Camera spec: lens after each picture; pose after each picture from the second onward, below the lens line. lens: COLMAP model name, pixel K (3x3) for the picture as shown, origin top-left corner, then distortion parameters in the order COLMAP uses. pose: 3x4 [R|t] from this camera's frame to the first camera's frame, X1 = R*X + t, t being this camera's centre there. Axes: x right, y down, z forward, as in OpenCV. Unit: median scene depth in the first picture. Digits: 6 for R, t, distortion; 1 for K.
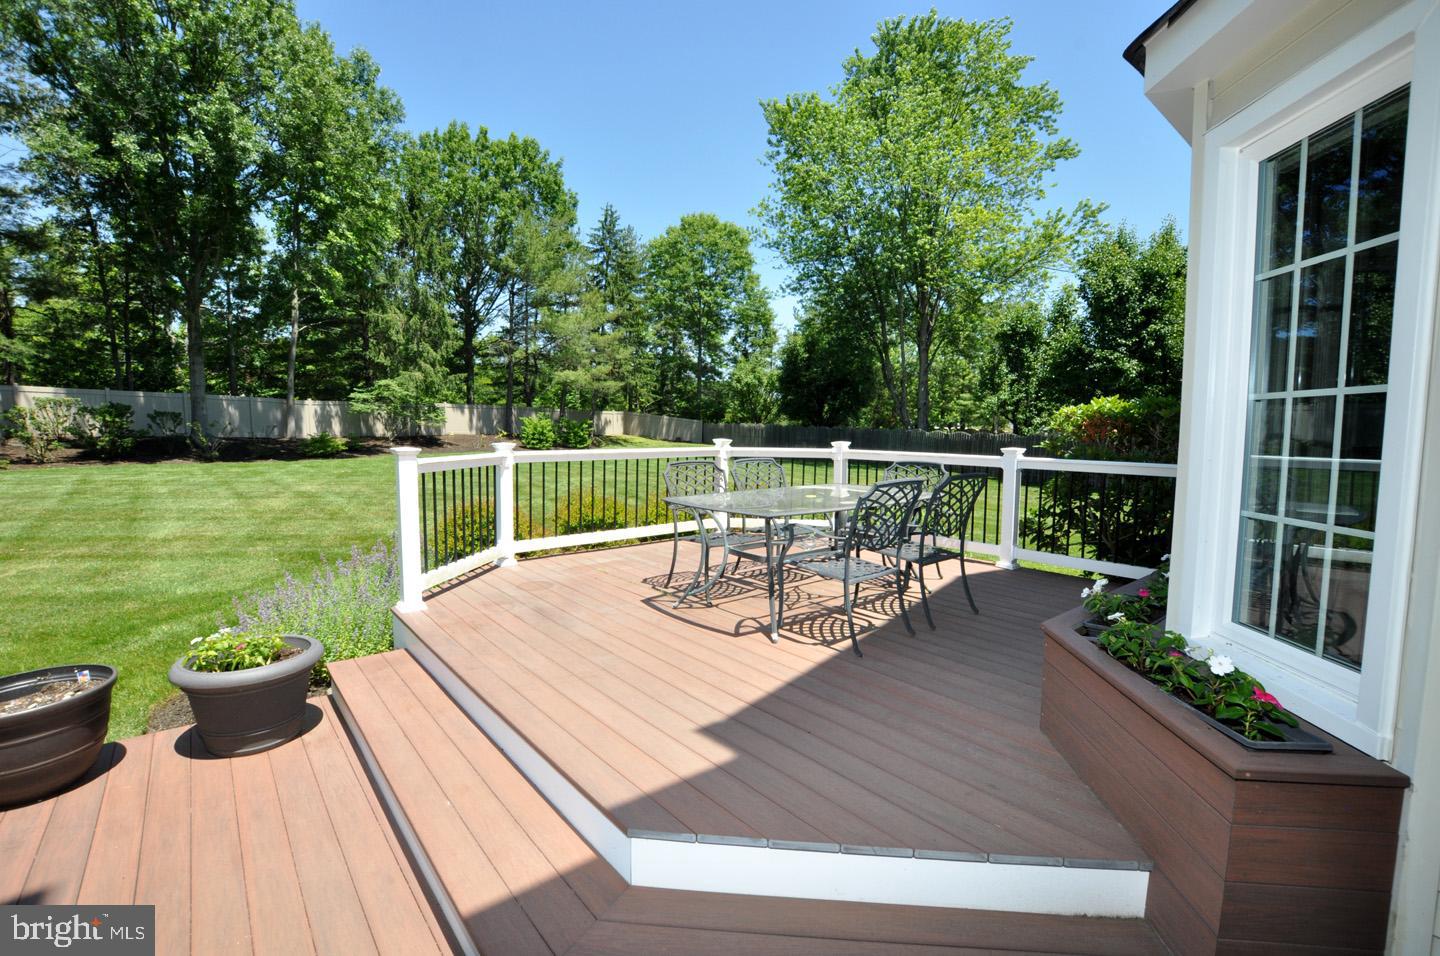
lens RADIAL K [[632.5, 0, 721.6], [0, 632.5, 473.7], [0, 0, 1]] dist [-0.036649, 0.006081]
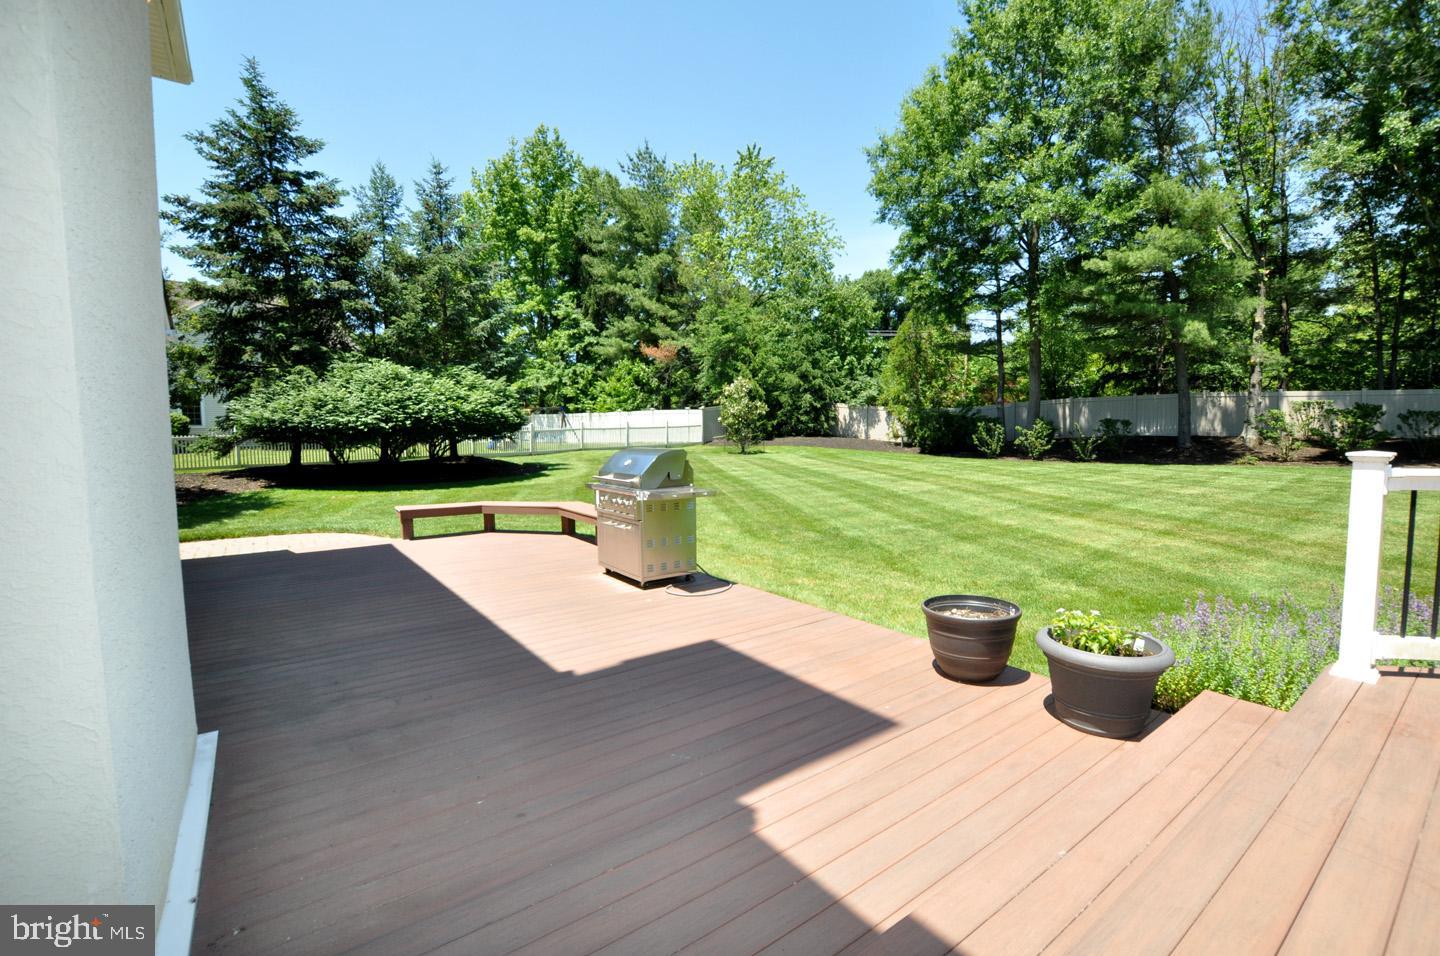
lens RADIAL K [[632.5, 0, 726.4], [0, 632.5, 482.2], [0, 0, 1]] dist [-0.036649, 0.006081]
pose [[-0.058327, 0.077871, -0.995256, 0.034958], [-0.067104, 0.994392, 0.081736, -0.002293], [0.996040, 0.071553, -0.052775, 0.045052]]
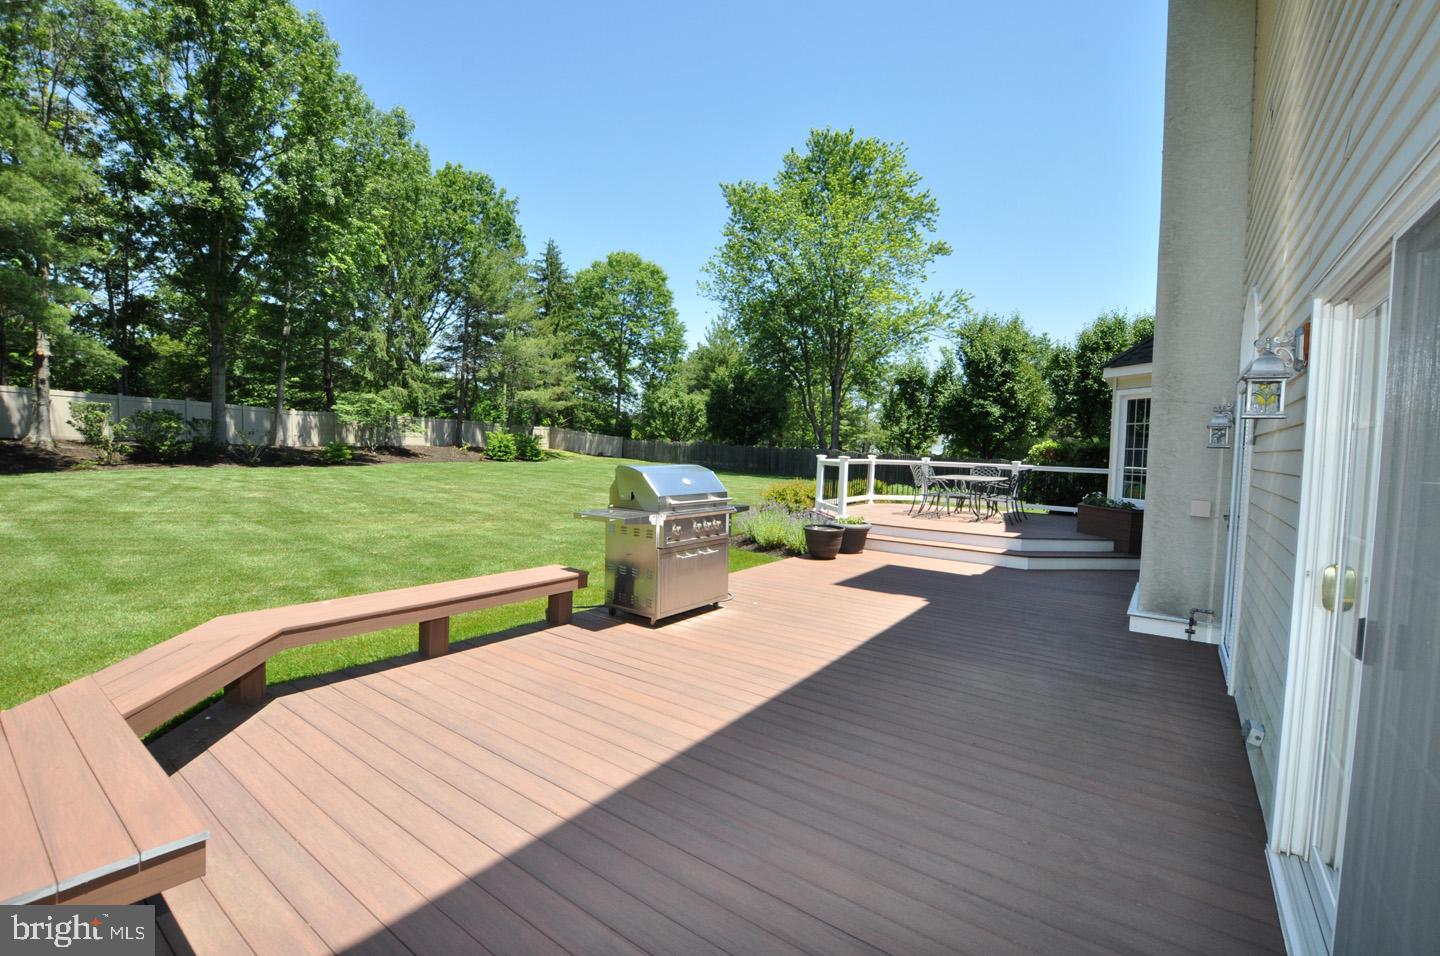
lens RADIAL K [[632.5, 0, 725.9], [0, 632.5, 478.3], [0, 0, 1]] dist [-0.036649, 0.006081]
pose [[0.969434, 0.008594, 0.245203, -0.247562], [-0.003904, 0.999800, -0.019608, 0.015577], [-0.245323, 0.018051, 0.969273, -0.218369]]
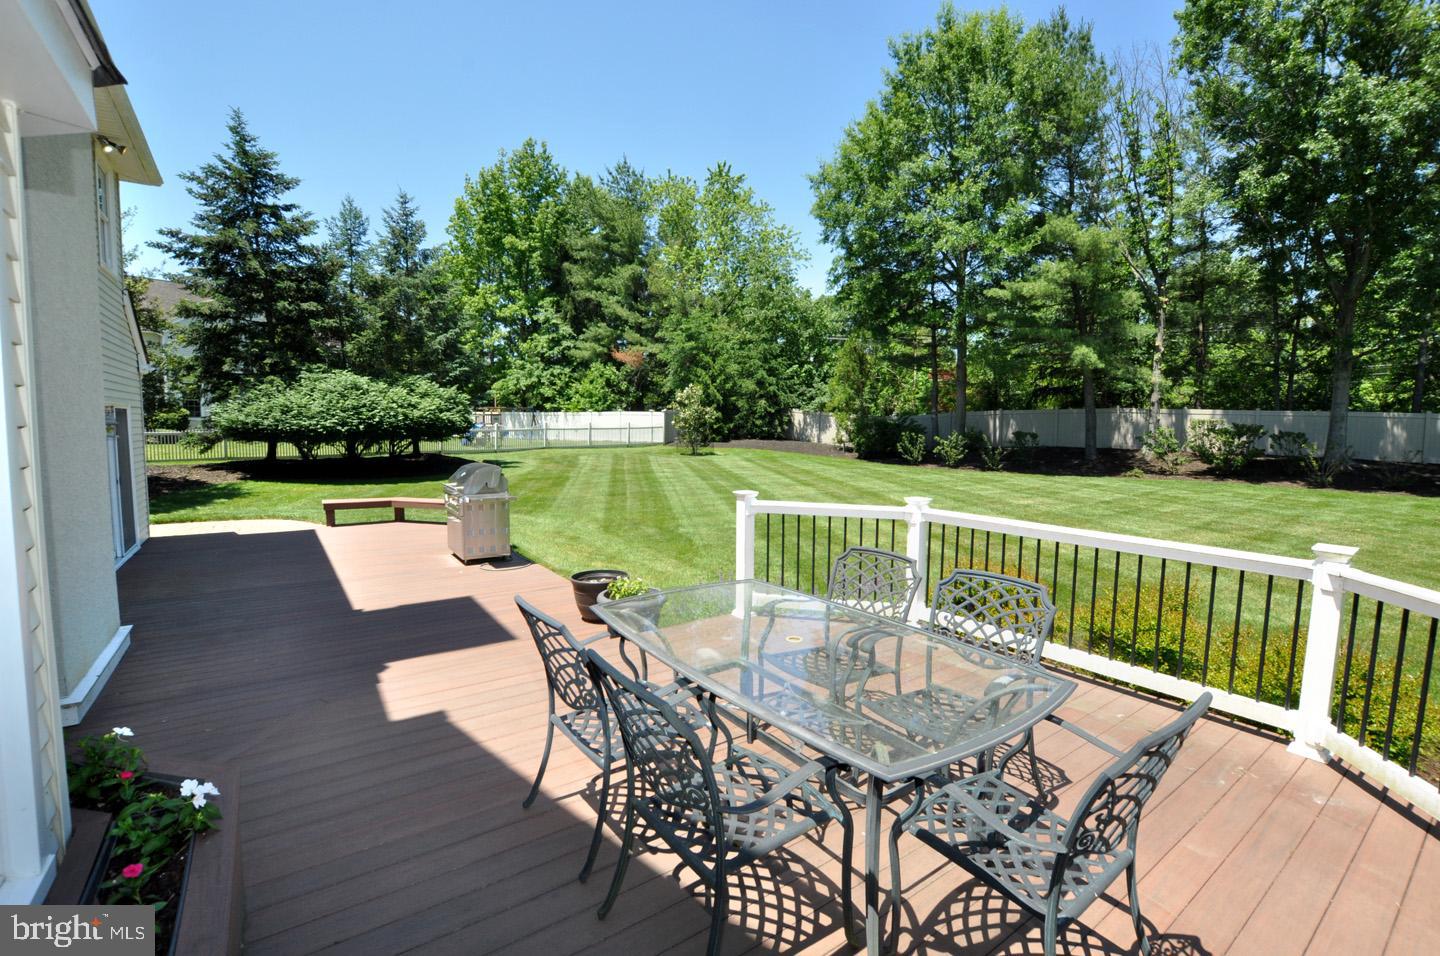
lens RADIAL K [[632.5, 0, 728.4], [0, 632.5, 481.1], [0, 0, 1]] dist [-0.036649, 0.006081]
pose [[-0.071272, 0.082294, -0.994056, 0.118259], [-0.089412, 0.992052, 0.088539, -0.026303], [0.993441, 0.095191, -0.063347, 0.156870]]
